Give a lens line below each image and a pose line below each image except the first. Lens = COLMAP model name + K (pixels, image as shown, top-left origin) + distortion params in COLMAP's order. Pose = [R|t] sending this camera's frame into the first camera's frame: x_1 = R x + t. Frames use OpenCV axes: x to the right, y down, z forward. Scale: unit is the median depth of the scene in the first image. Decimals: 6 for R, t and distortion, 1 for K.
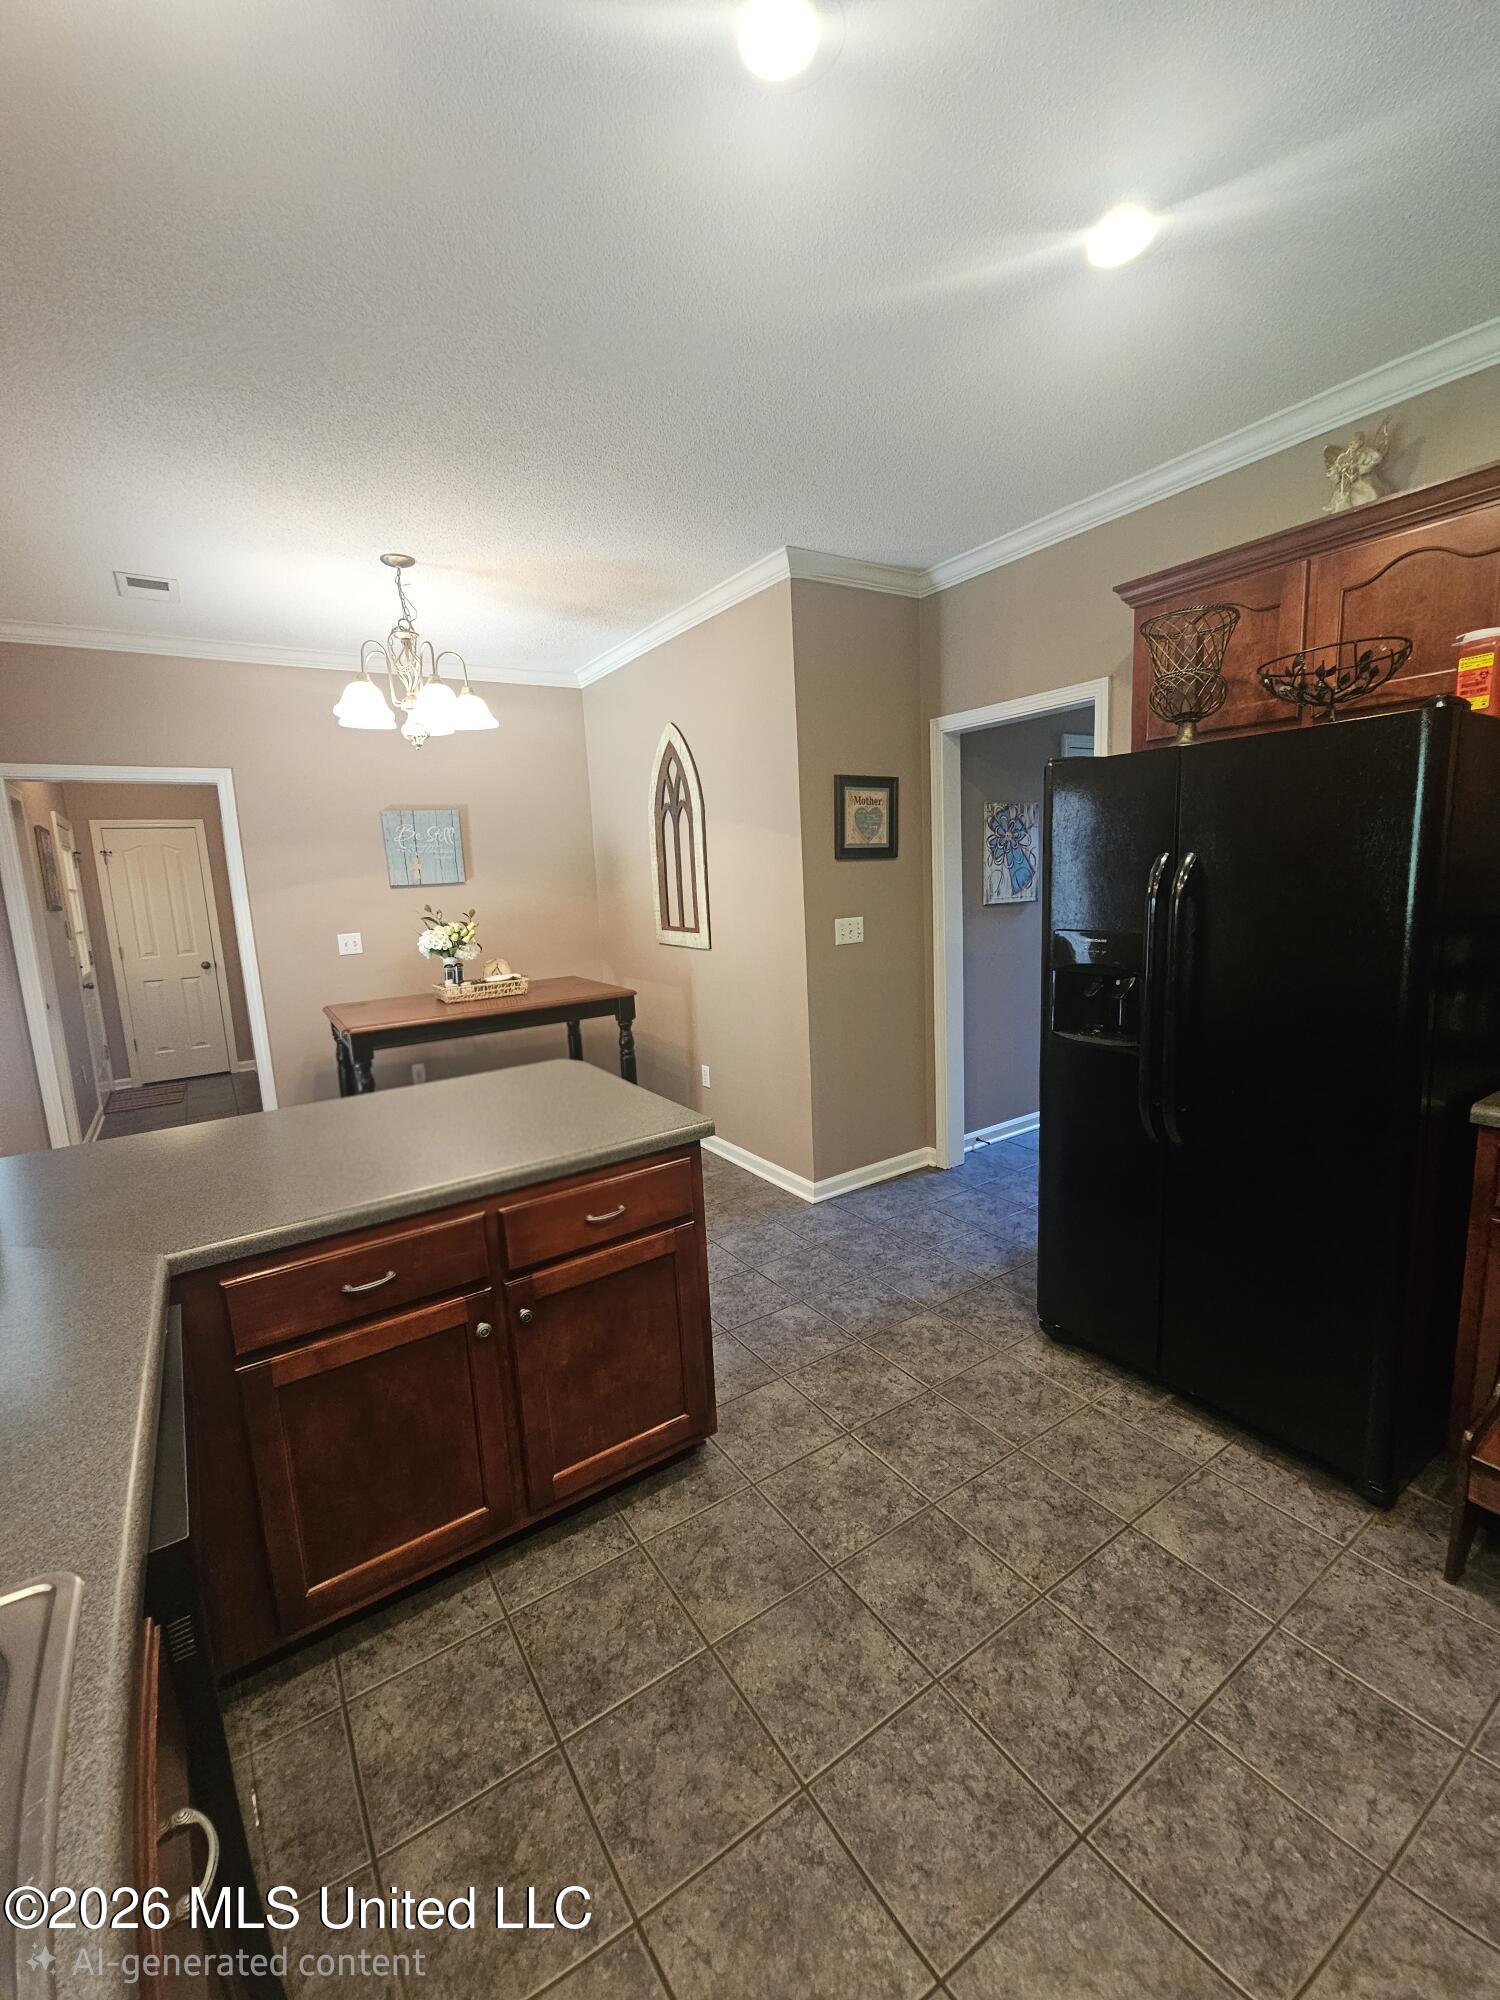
lens RADIAL K [[818.0, 0, 751.5], [0, 818.0, 996.4], [0, 0, 1]] dist [0.000227, -0.001673]
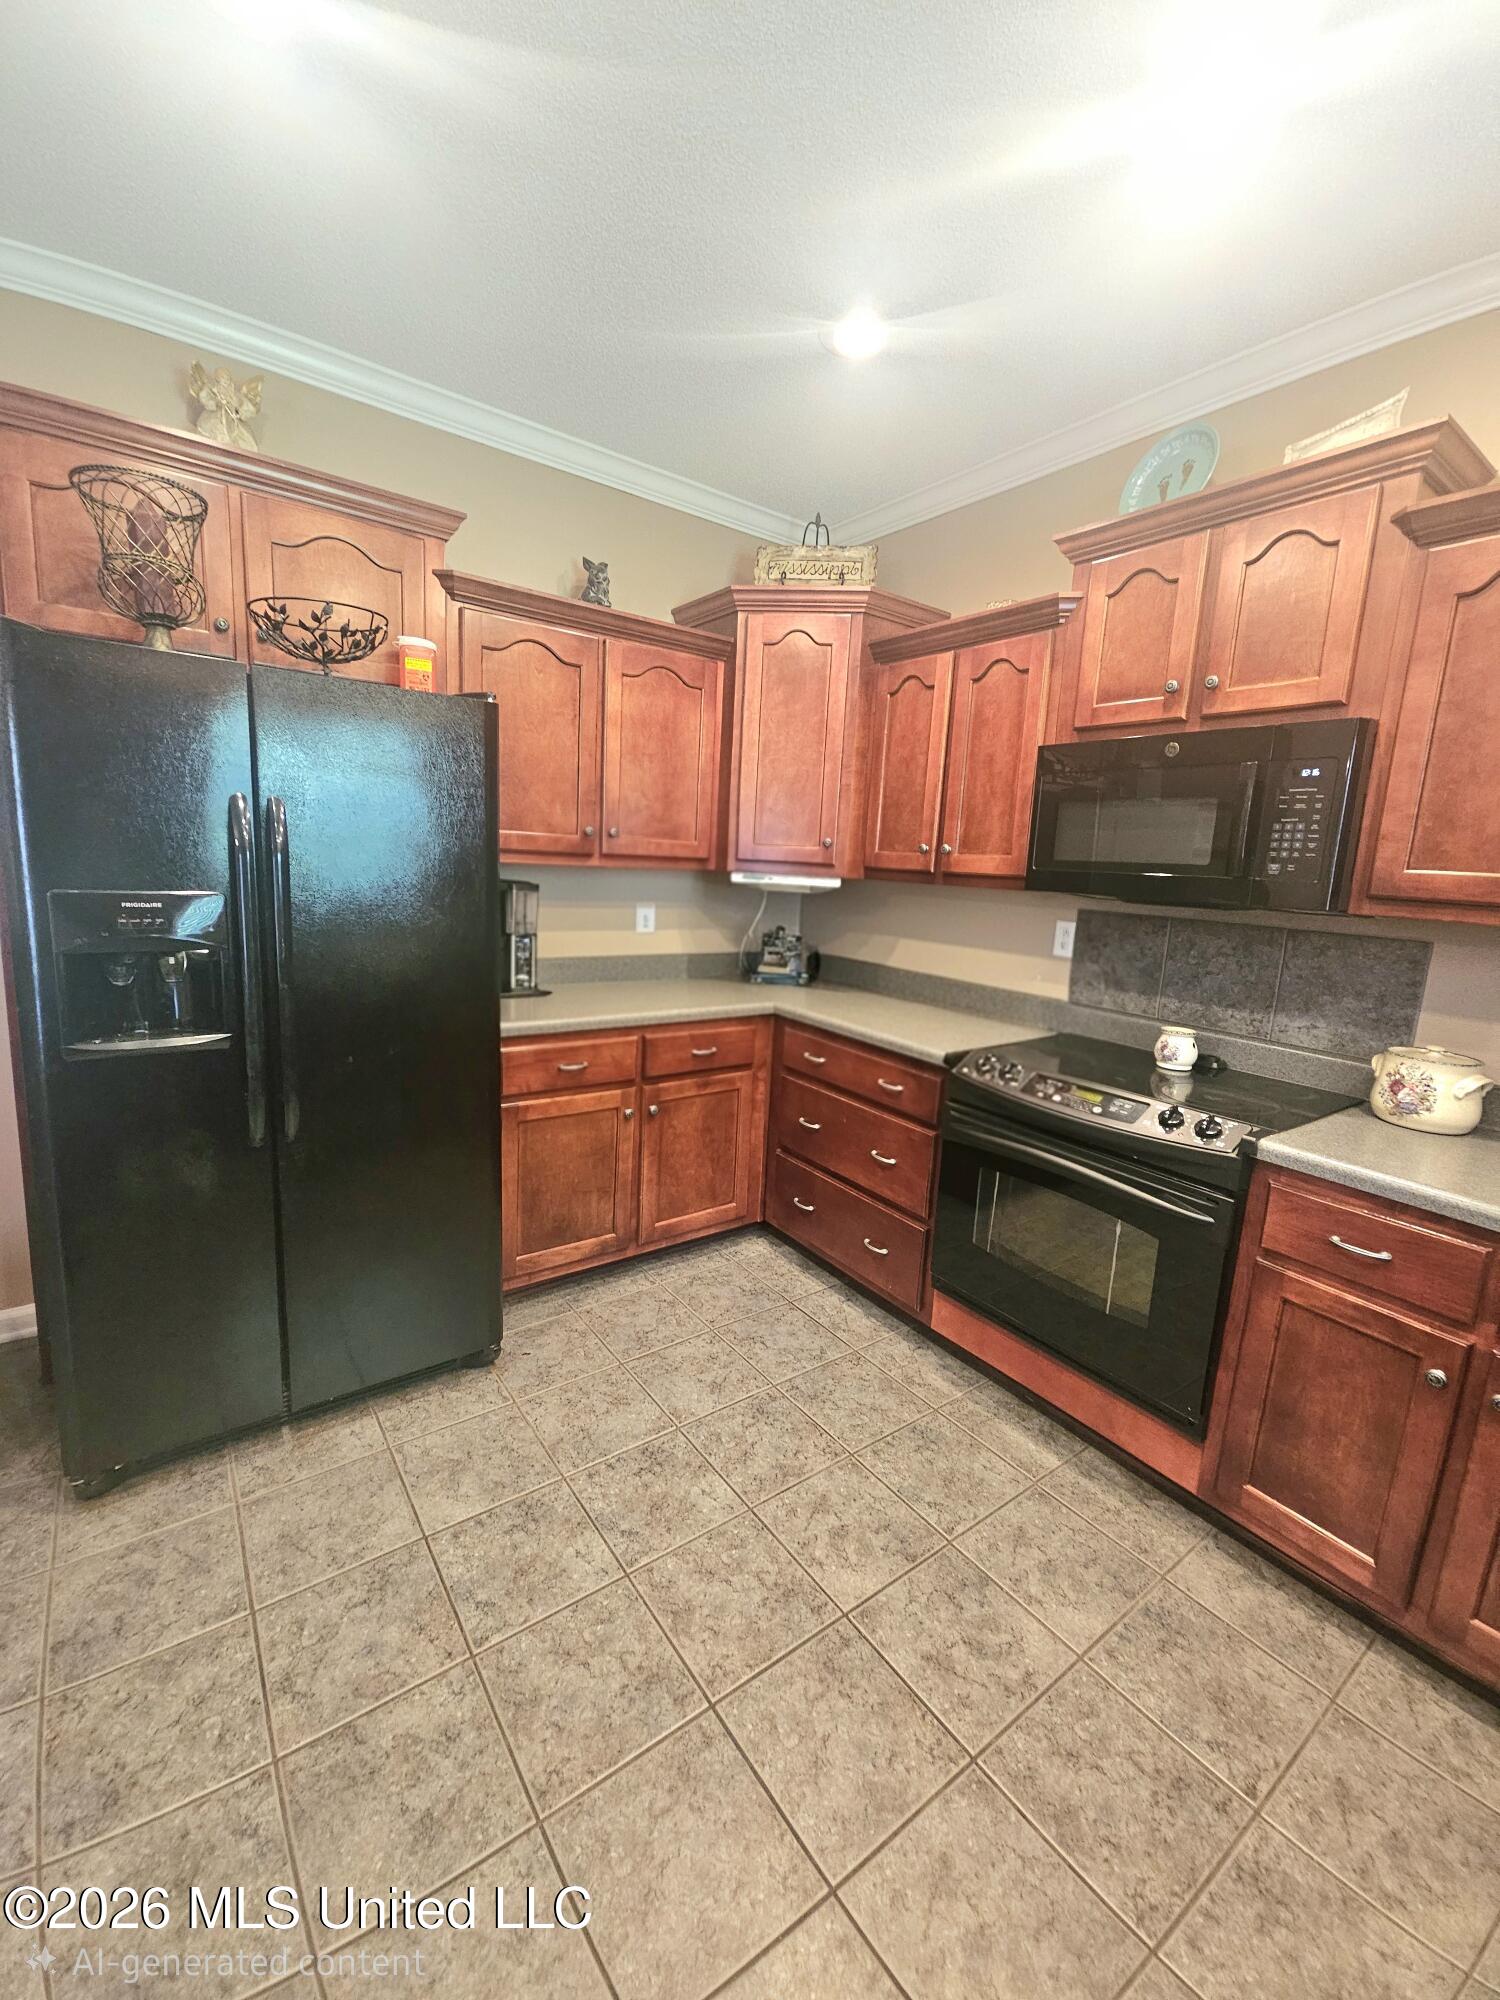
lens RADIAL K [[818.0, 0, 750.3], [0, 818.0, 1004.8], [0, 0, 1]] dist [0.000227, -0.001673]
pose [[-0.046125, -0.143027, 0.988643, -0.414731], [0.101347, 0.983920, 0.147072, -0.043466], [-0.993781, 0.106980, -0.030888, 0.661004]]
